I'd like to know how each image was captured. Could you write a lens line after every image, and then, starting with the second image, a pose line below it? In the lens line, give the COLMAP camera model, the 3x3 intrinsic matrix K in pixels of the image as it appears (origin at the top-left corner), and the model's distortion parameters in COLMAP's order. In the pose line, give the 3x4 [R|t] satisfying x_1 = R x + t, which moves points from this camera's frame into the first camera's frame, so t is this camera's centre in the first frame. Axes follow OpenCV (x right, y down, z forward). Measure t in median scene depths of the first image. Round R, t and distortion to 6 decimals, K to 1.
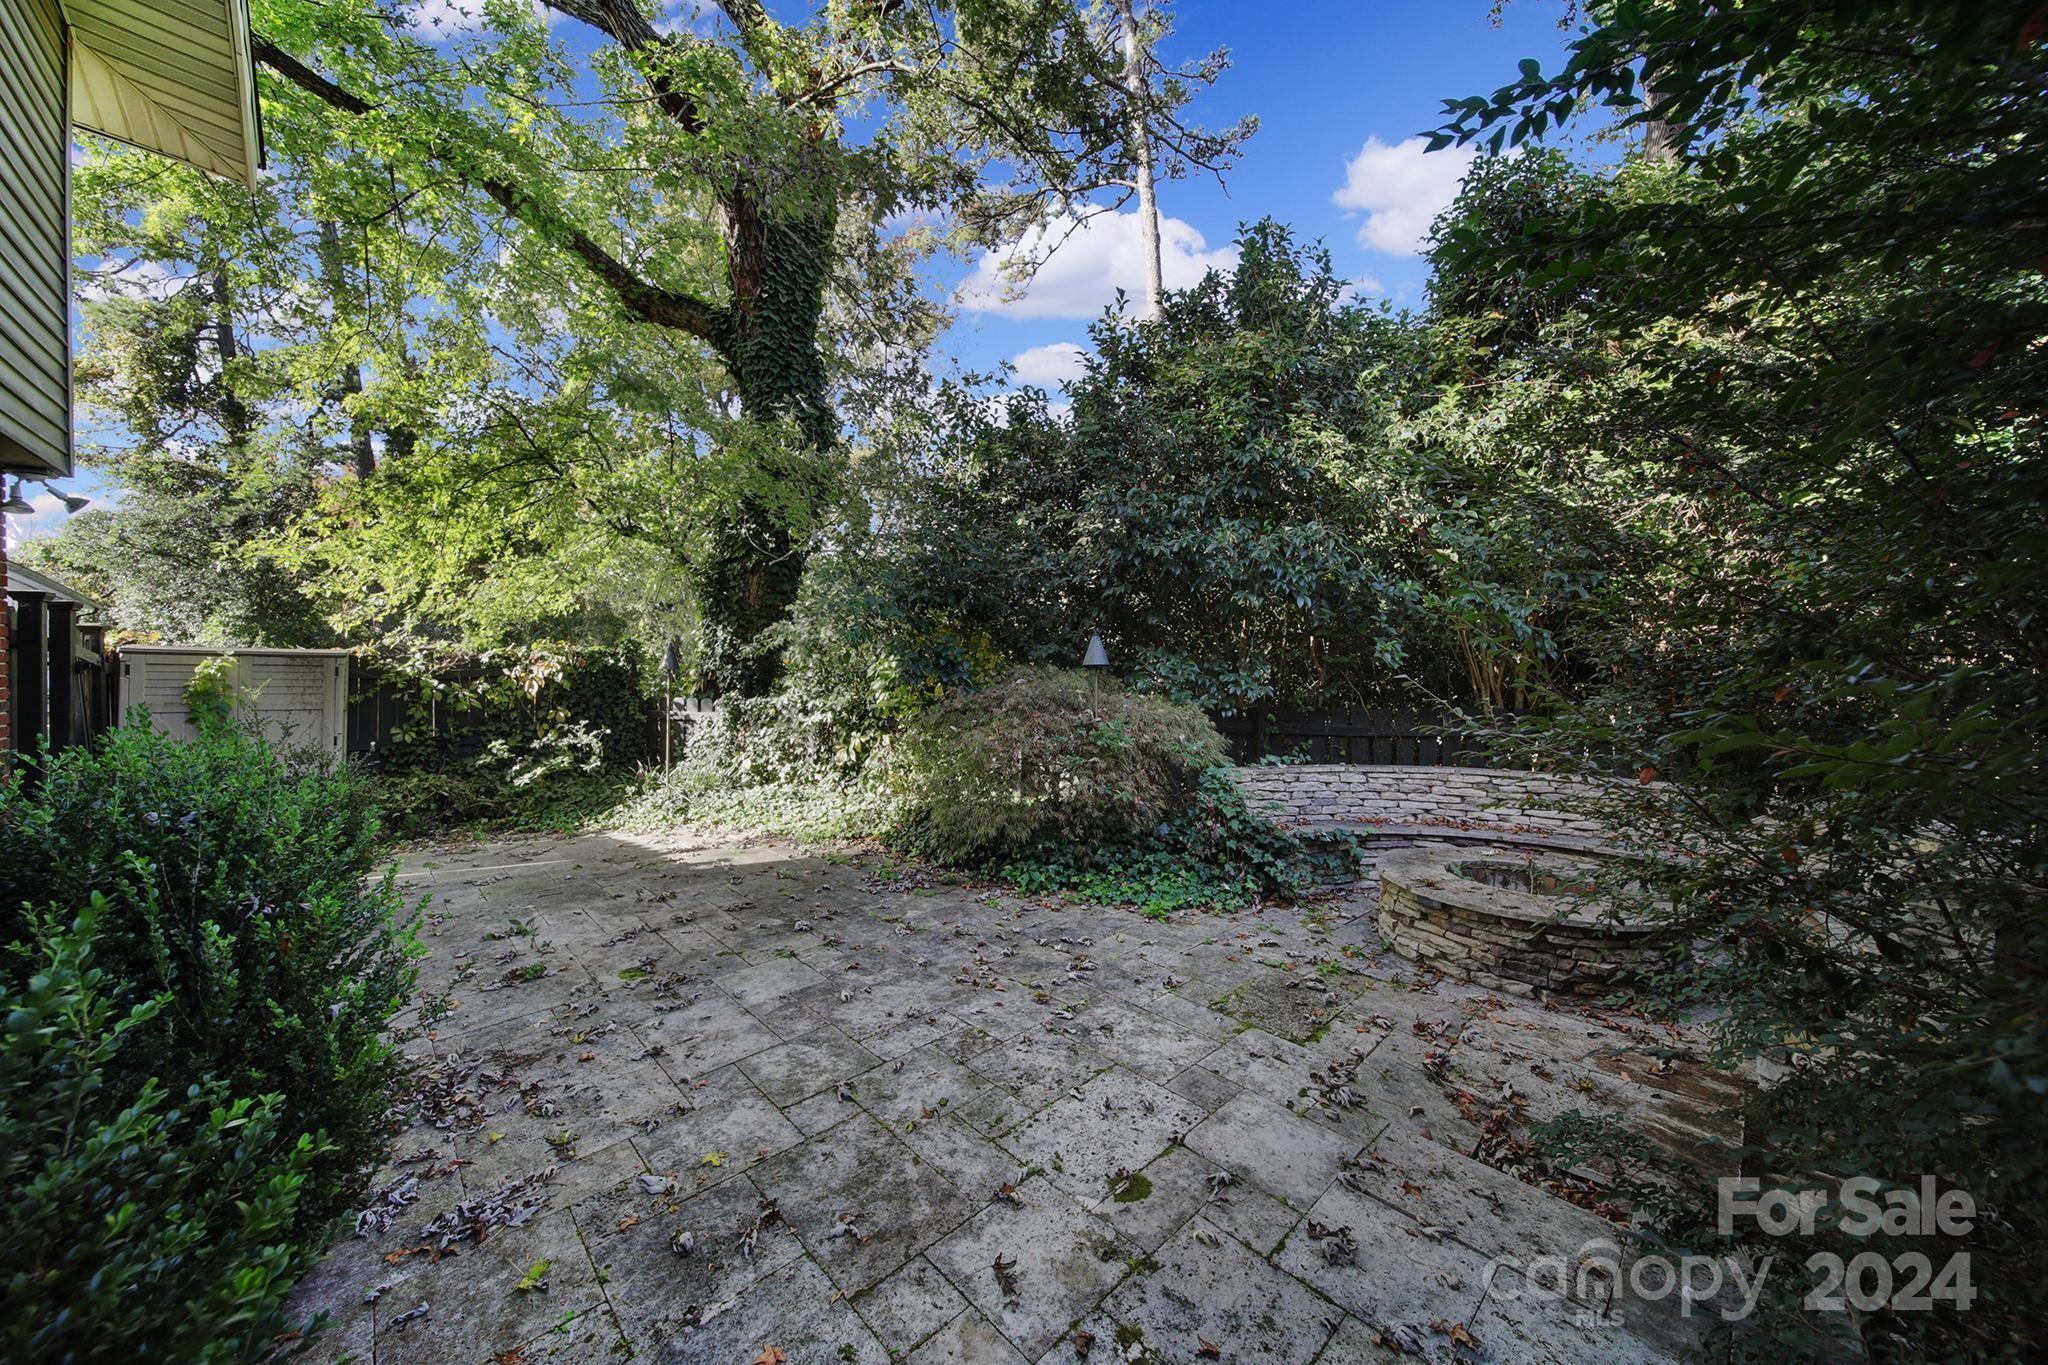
lens RADIAL K [[722.0, 0, 1028.0], [0, 722.0, 674.8], [0, 0, 1]] dist [-0.001166, -0.000487]
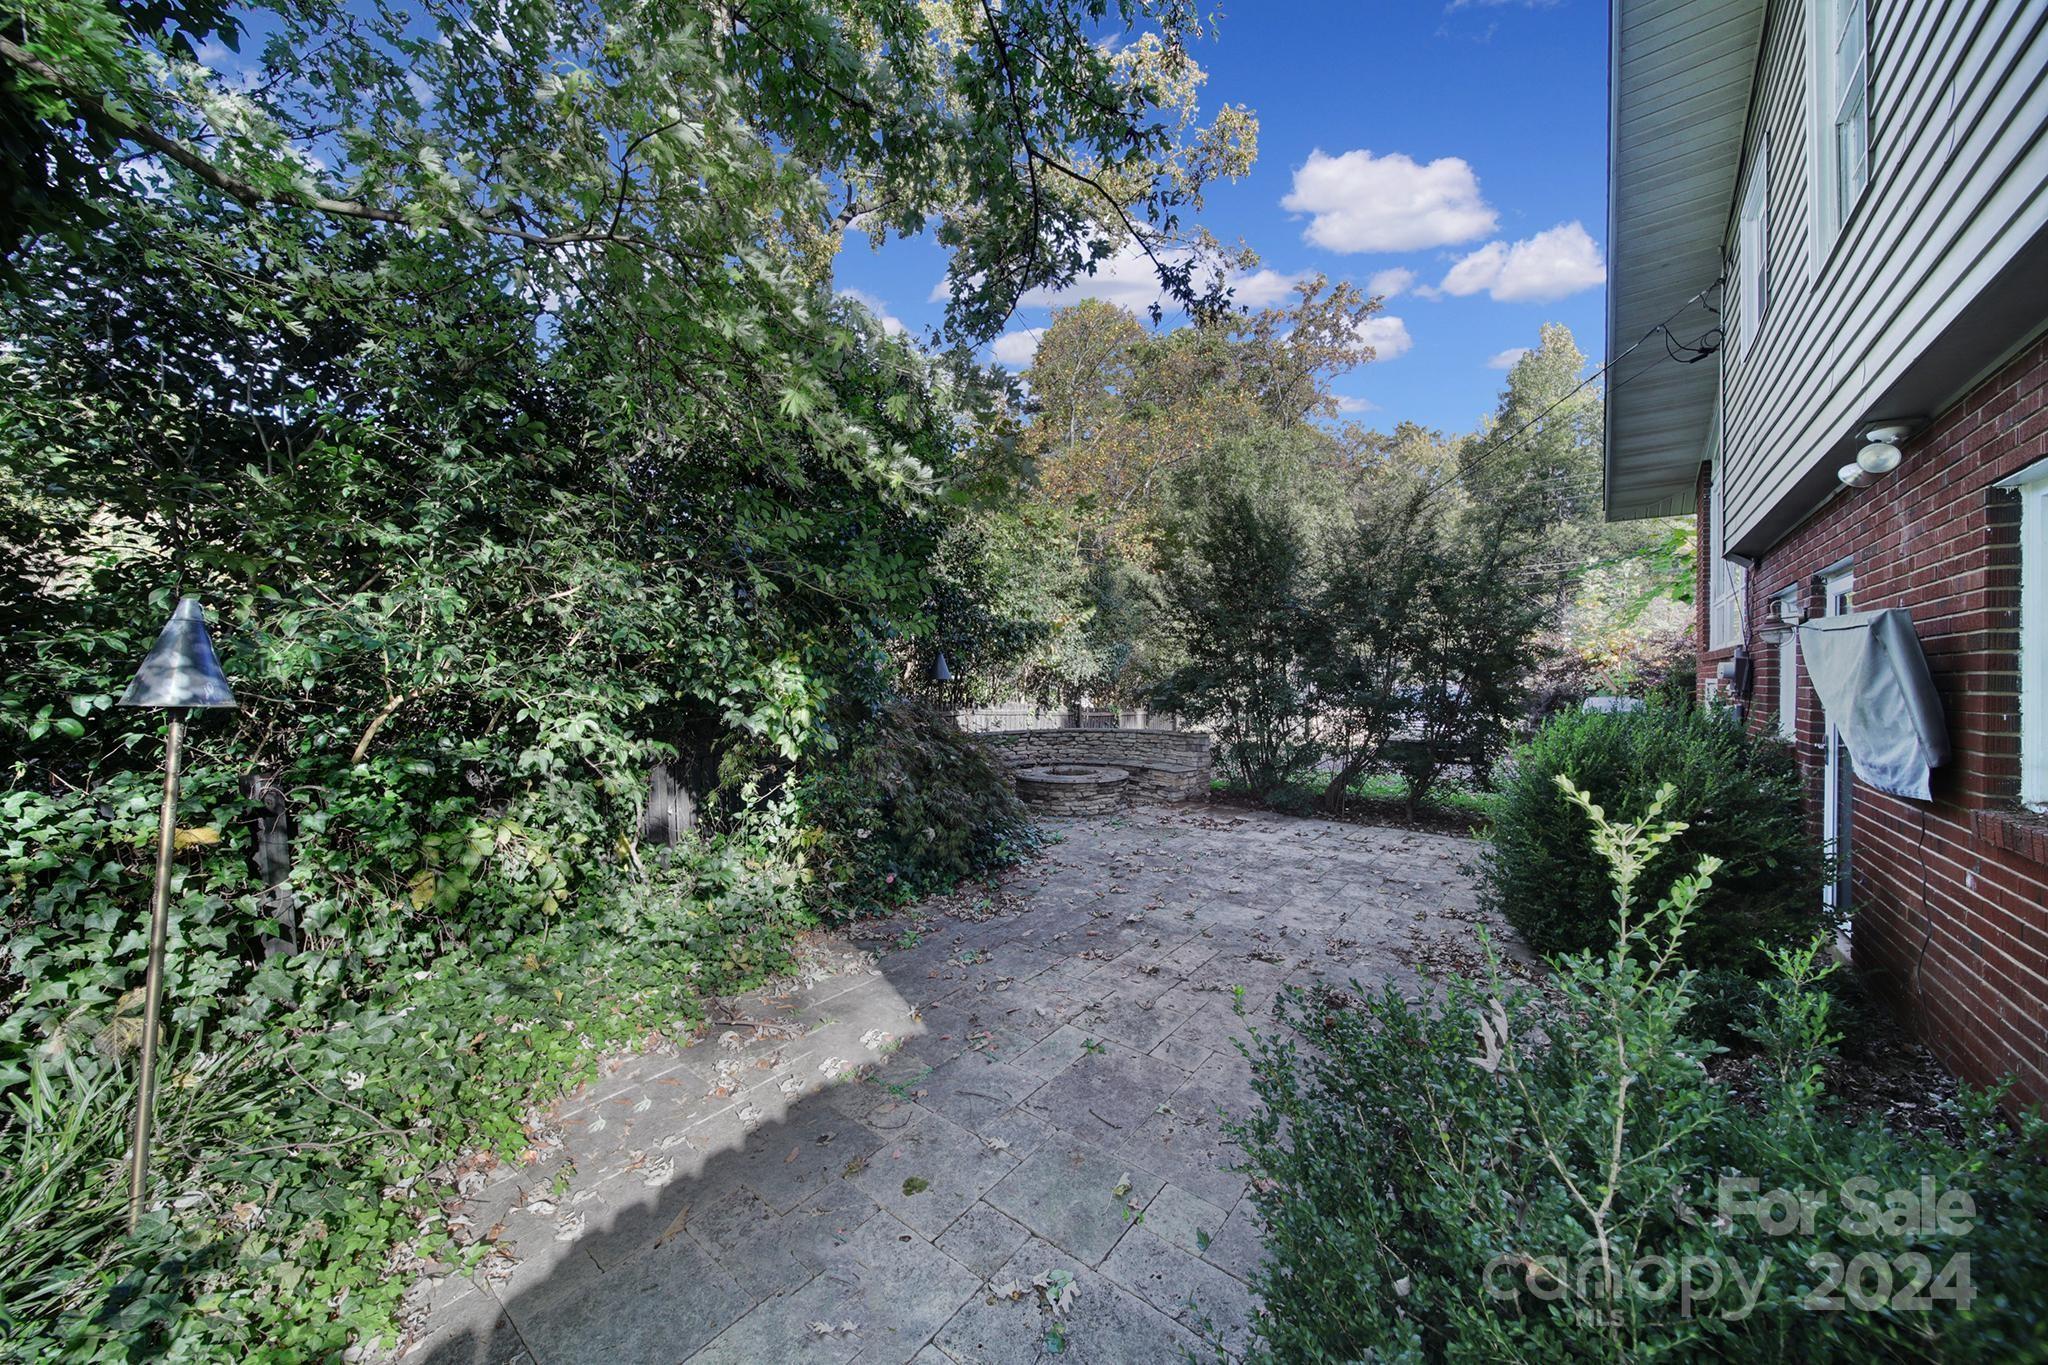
lens RADIAL K [[722.0, 0, 1028.0], [0, 722.0, 674.8], [0, 0, 1]] dist [-0.001166, -0.000487]
pose [[-0.146139, -0.004489, 0.989254, -1.643624], [0.009317, 0.999939, 0.005914, -0.038846], [-0.989220, 0.010081, -0.146088, 1.572738]]
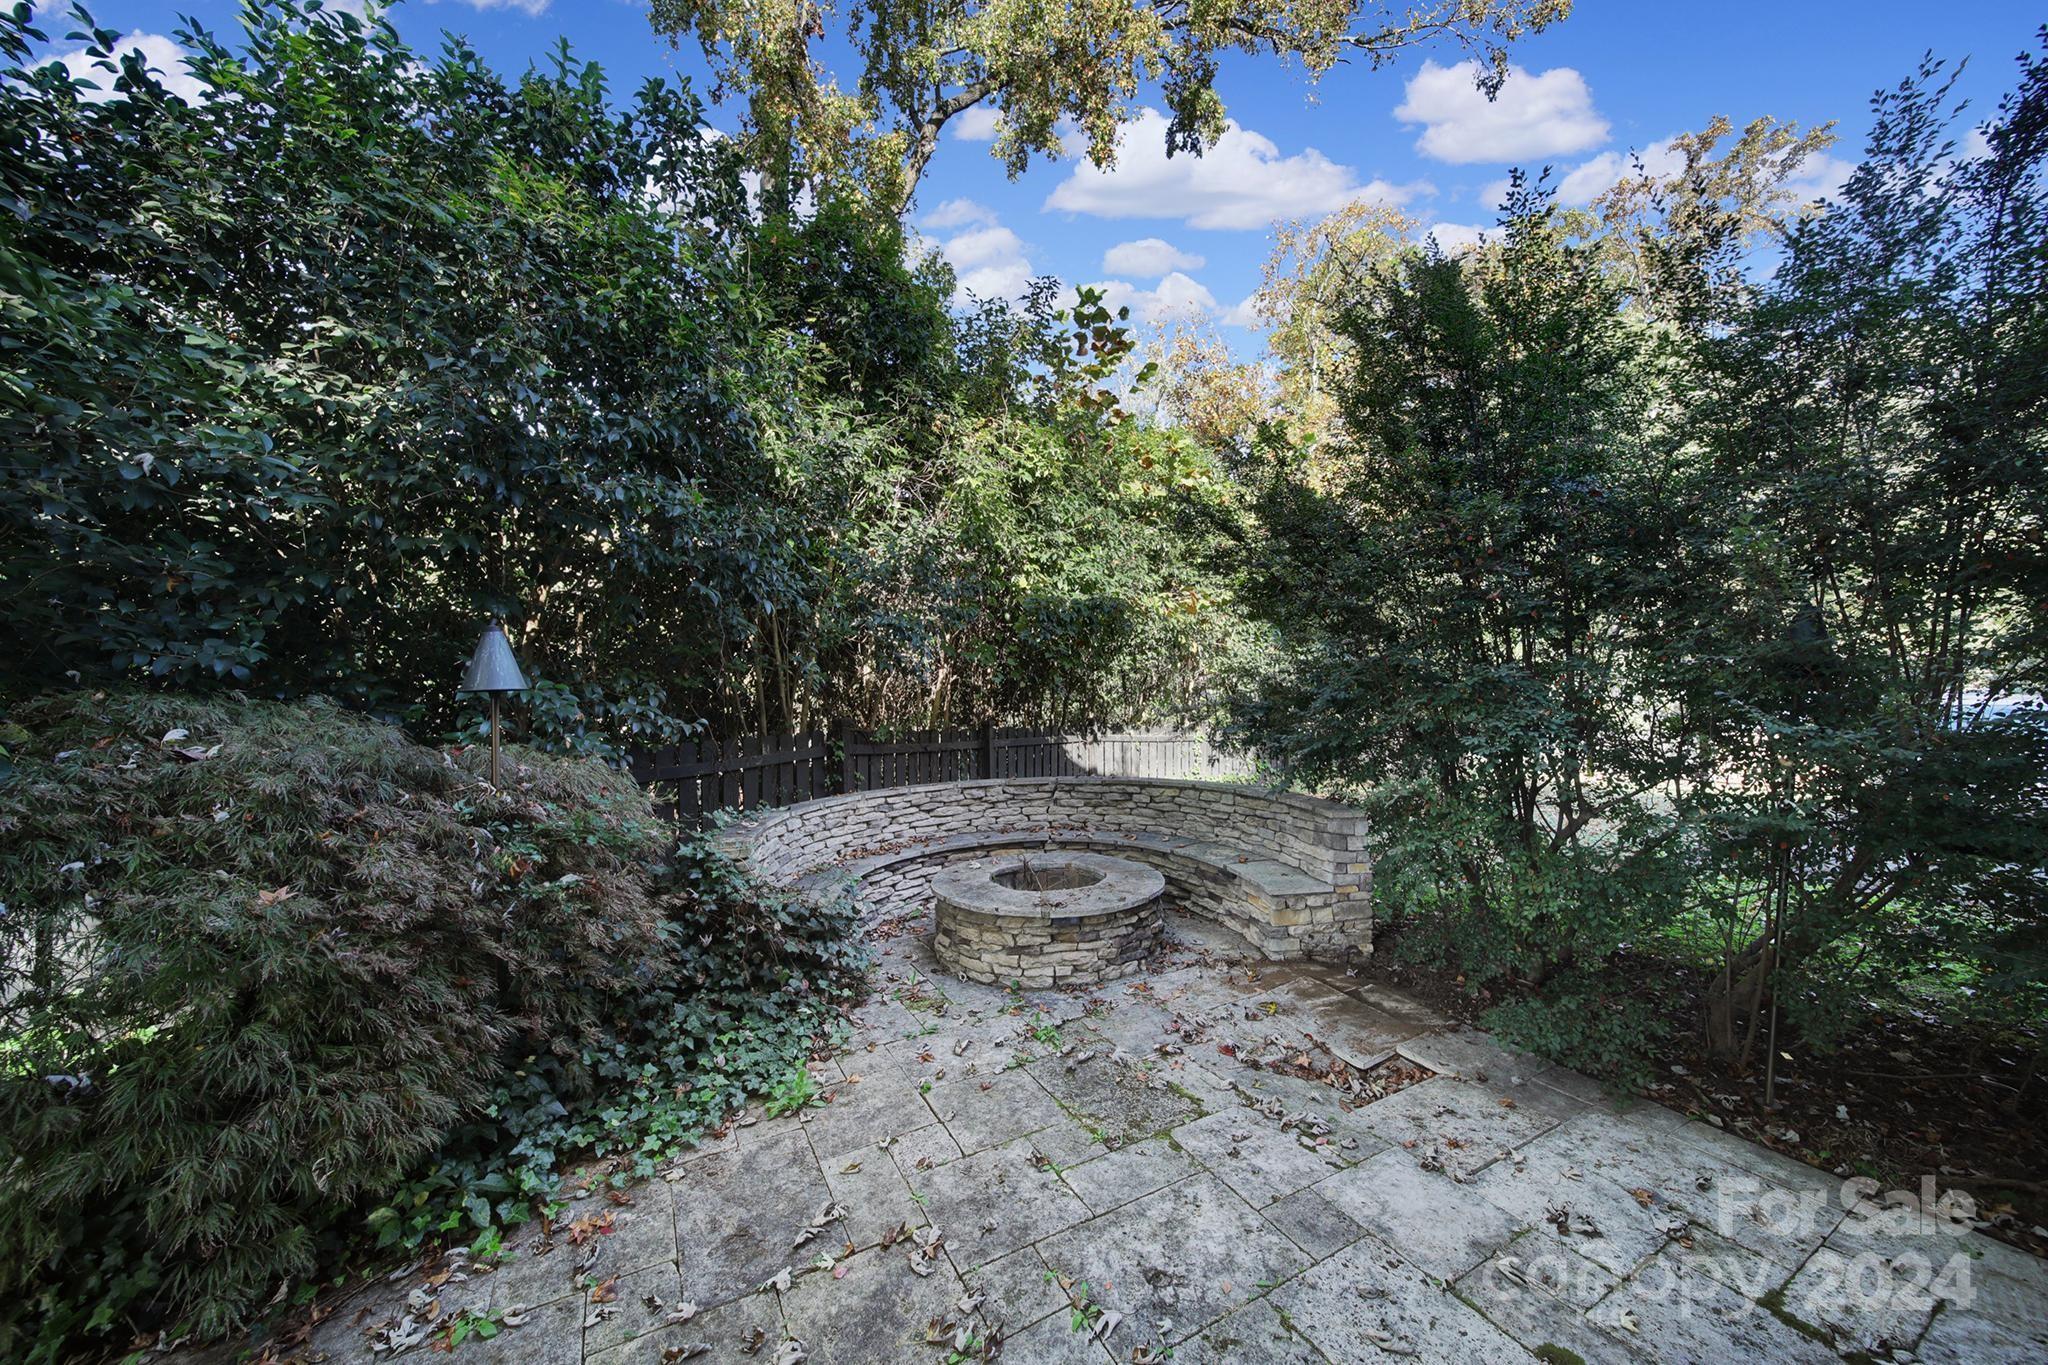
lens RADIAL K [[722.0, 0, 1028.0], [0, 722.0, 674.8], [0, 0, 1]] dist [-0.001166, -0.000487]
pose [[0.246048, 0.015953, 0.969126, -0.437585], [0.021028, 0.999541, -0.021792, -0.007552], [-0.969030, 0.025741, 0.245599, 0.795627]]
